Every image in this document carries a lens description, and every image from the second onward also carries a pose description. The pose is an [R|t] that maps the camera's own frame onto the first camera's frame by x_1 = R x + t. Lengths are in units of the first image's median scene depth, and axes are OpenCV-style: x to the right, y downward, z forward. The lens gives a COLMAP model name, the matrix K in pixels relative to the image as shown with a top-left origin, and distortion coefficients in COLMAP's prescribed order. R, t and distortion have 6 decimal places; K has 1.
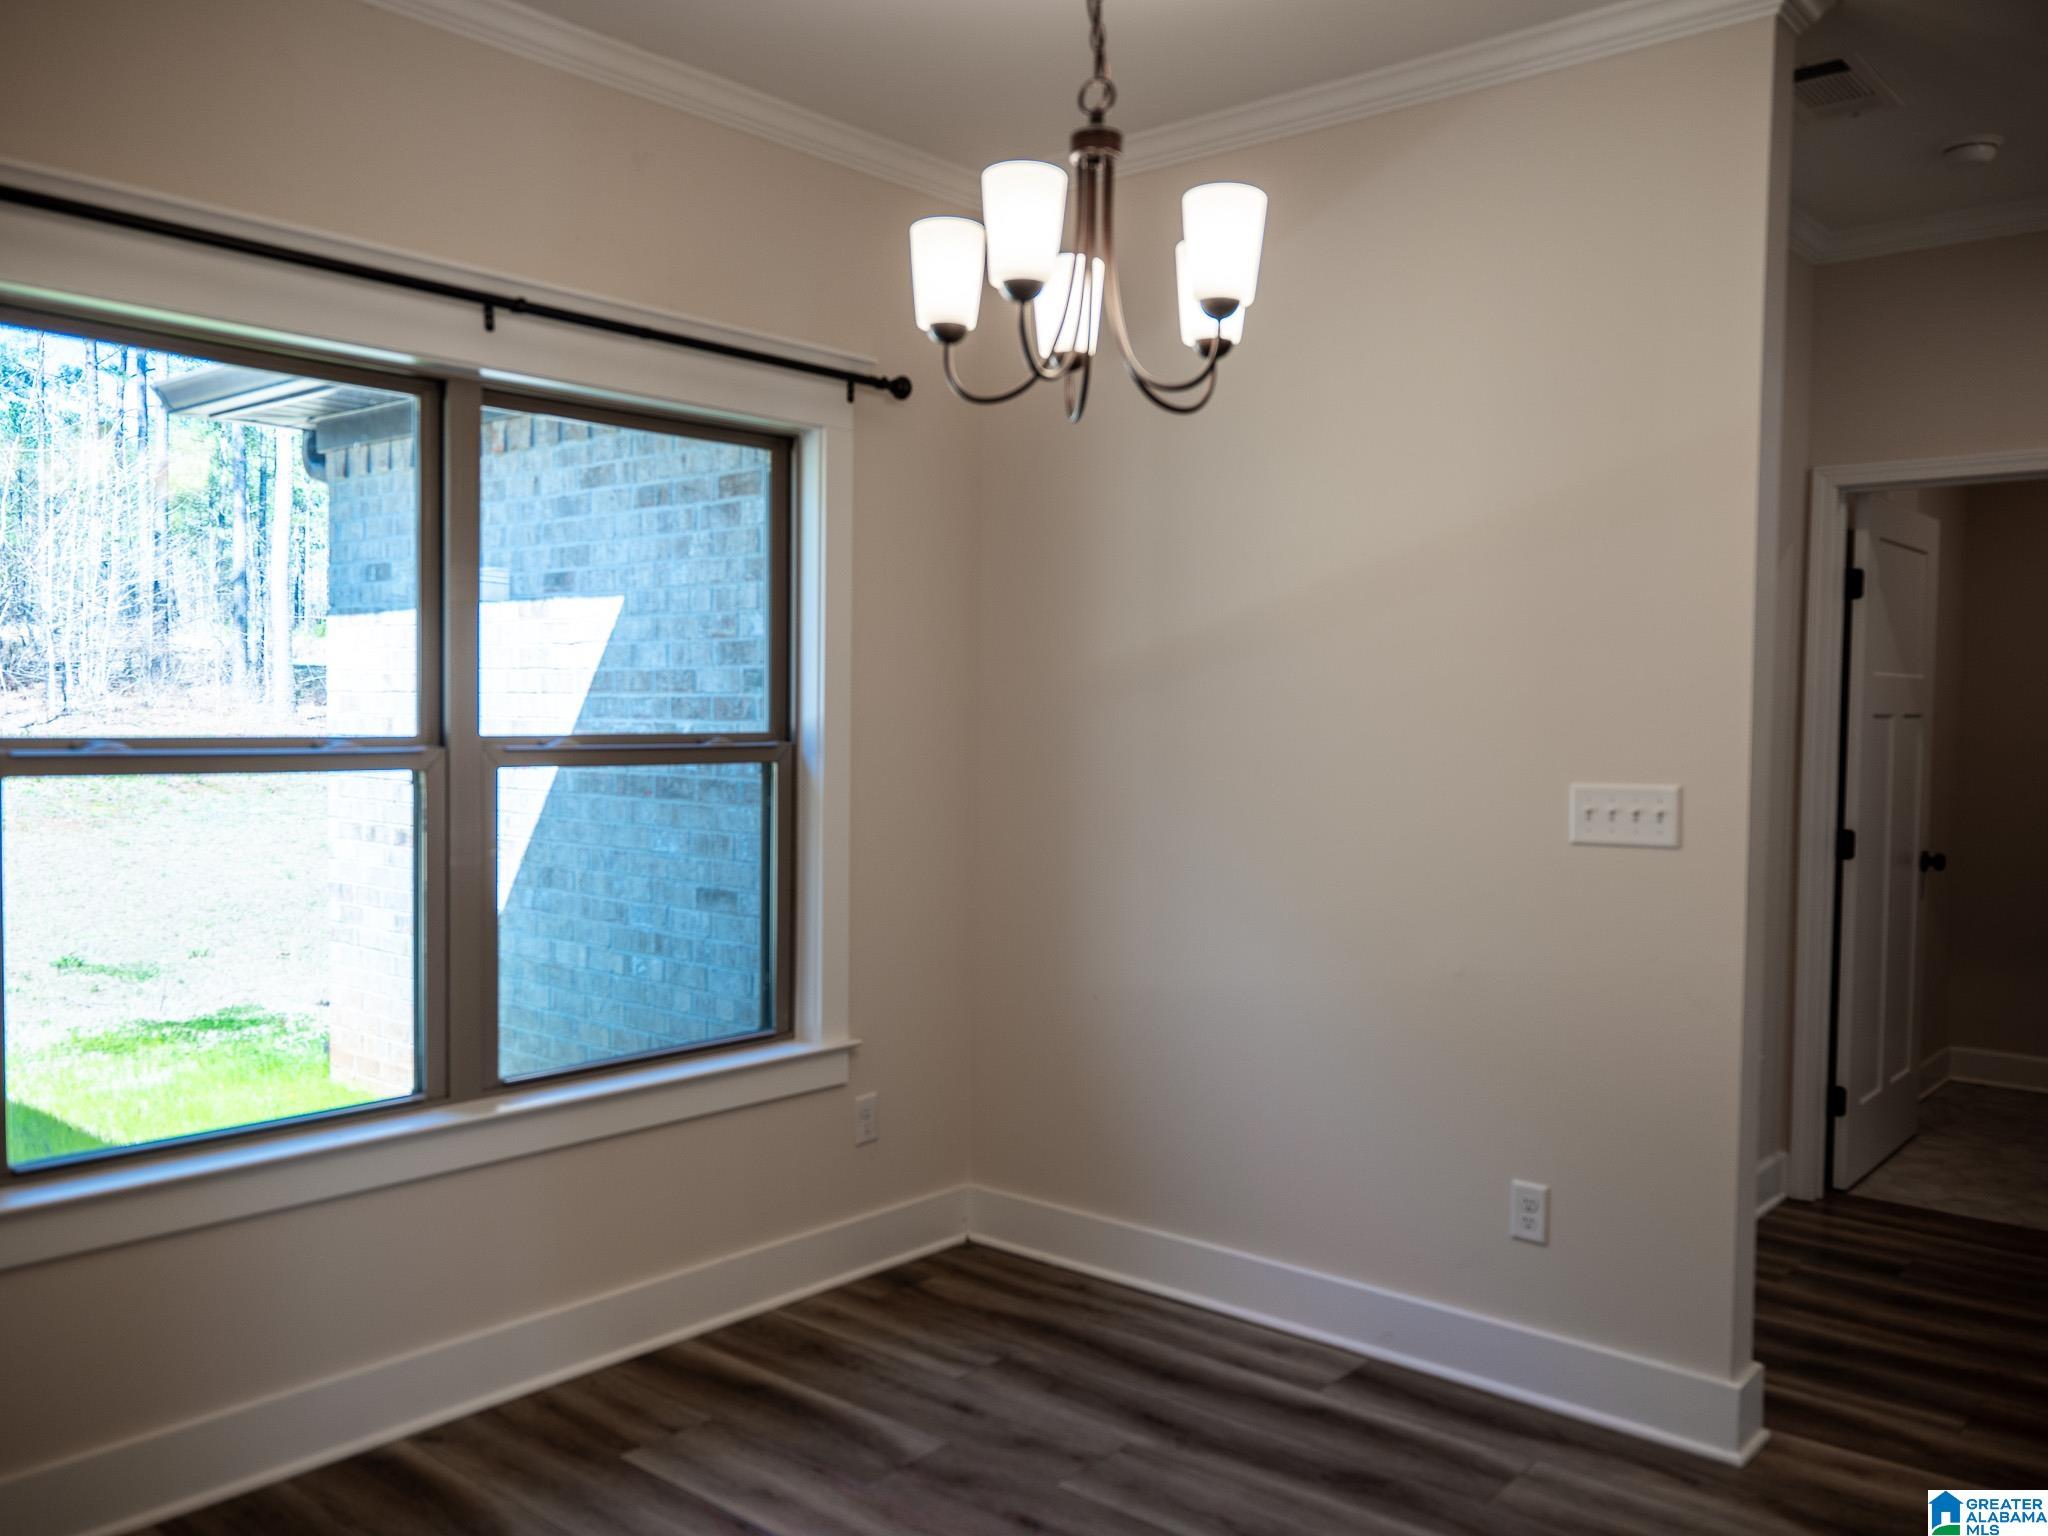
lens RADIAL K [[1582.8, 0, 1024.0], [0, 1582.8, 768.0], [0, 0, 1]] dist [-0.009052, -0.001747]
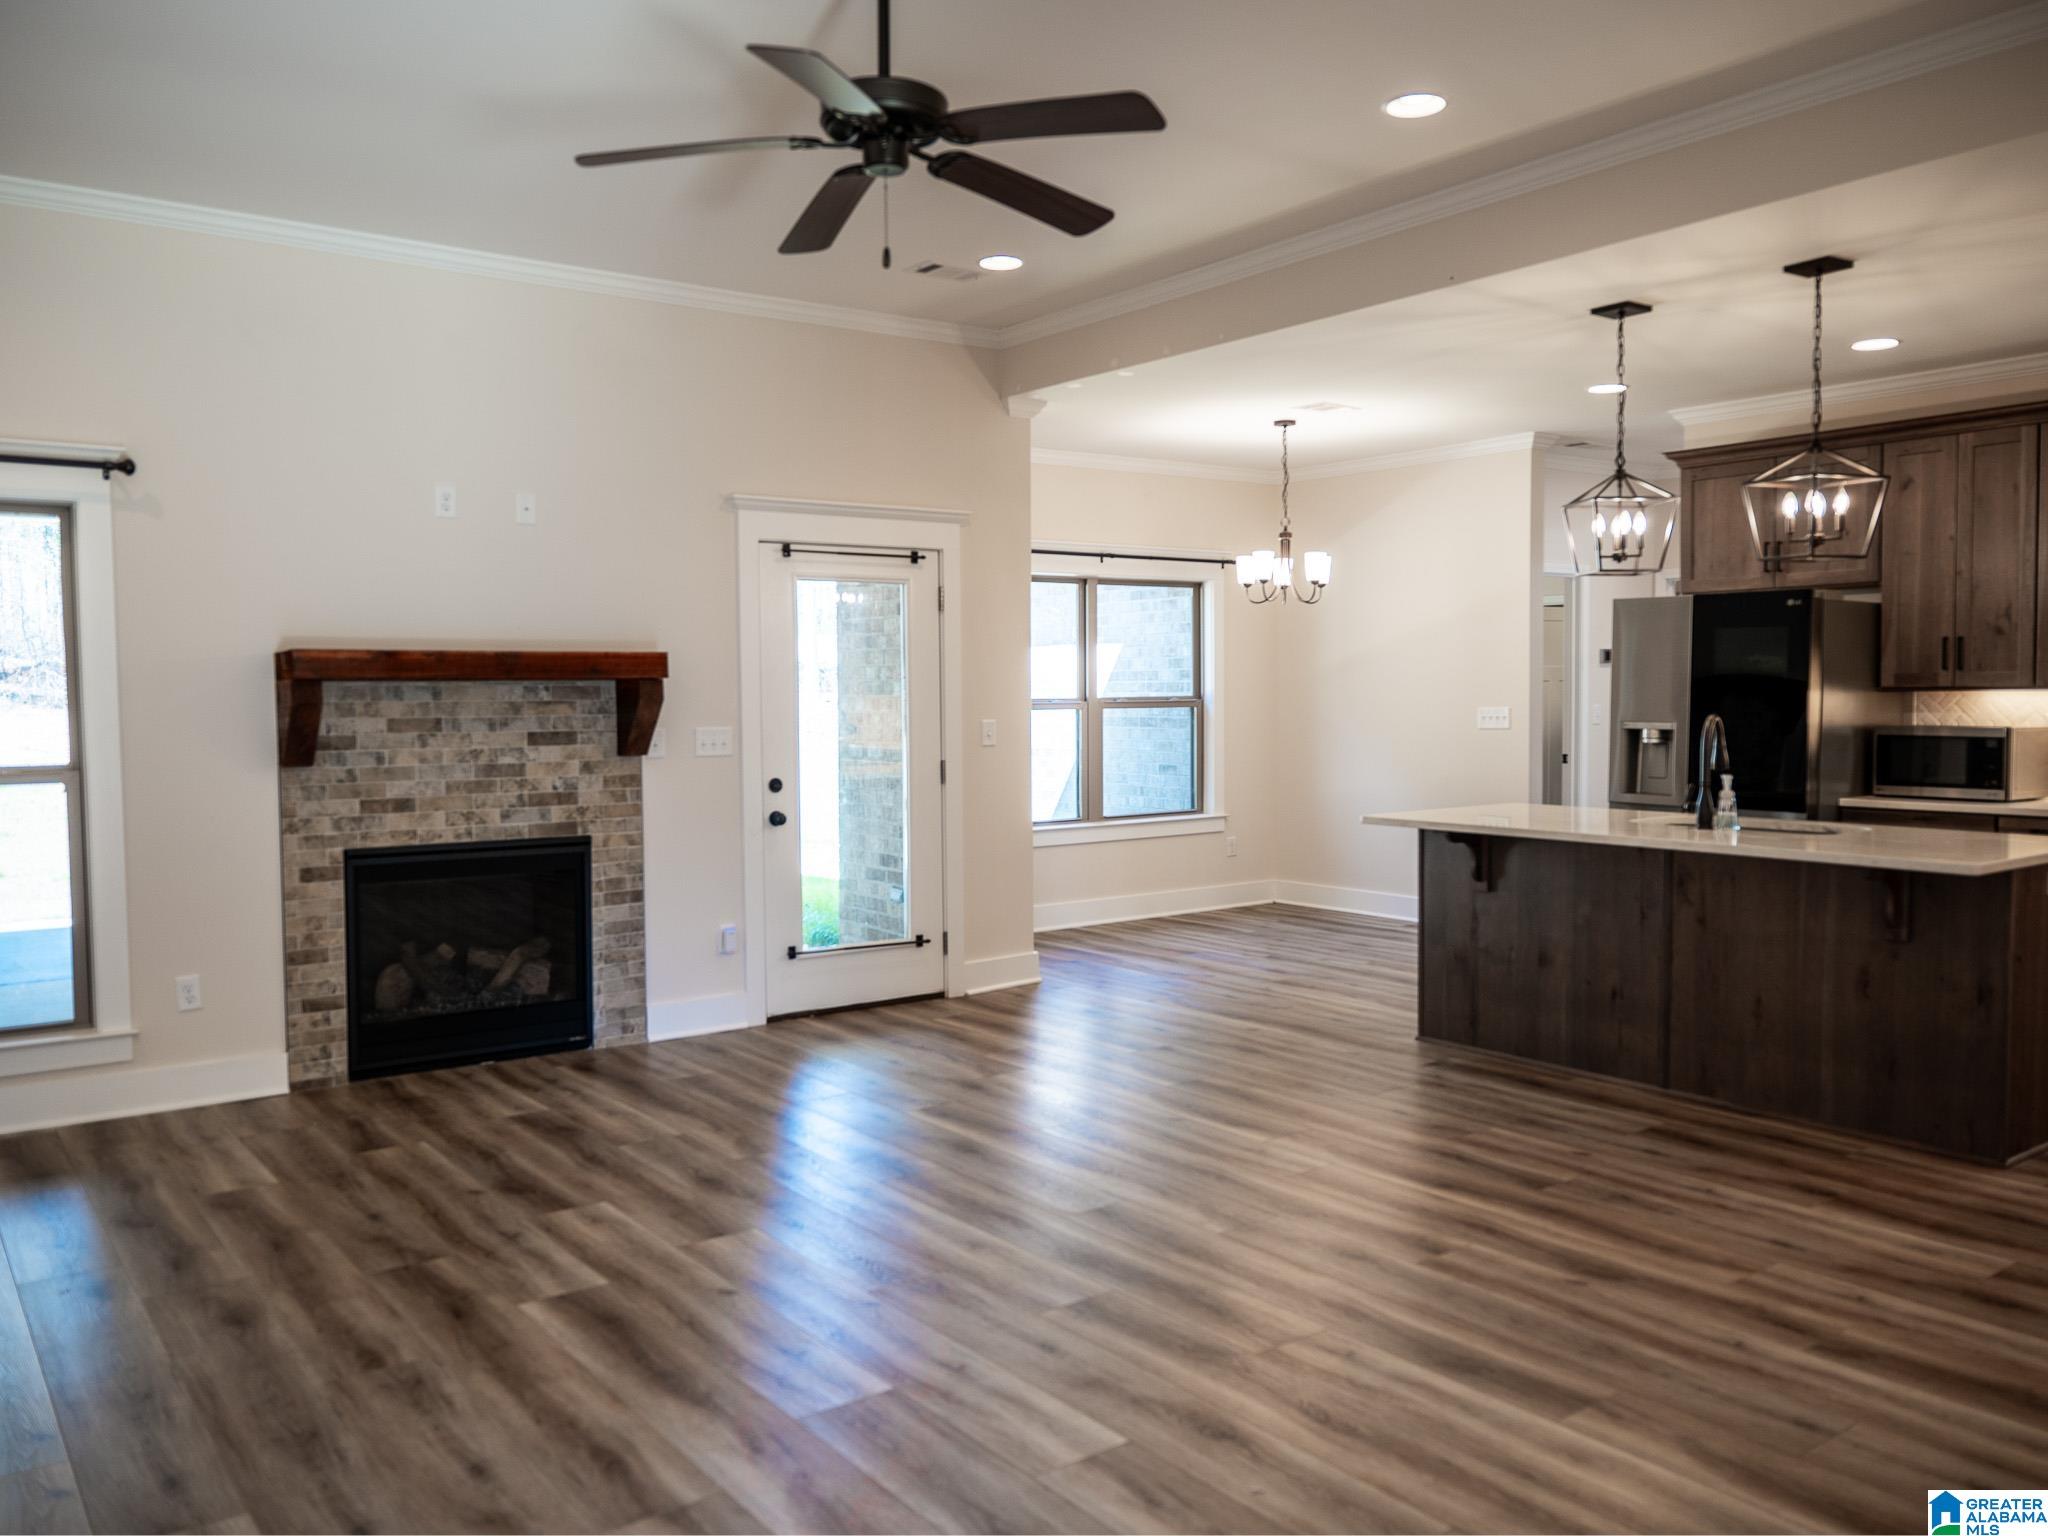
lens RADIAL K [[1582.8, 0, 1024.0], [0, 1582.8, 768.0], [0, 0, 1]] dist [-0.009052, -0.001747]
pose [[0.970850, -0.009319, -0.239507, 0.192365], [0.012899, 0.999827, 0.013383, 0.058186], [0.239341, -0.016082, 0.970802, -1.599426]]
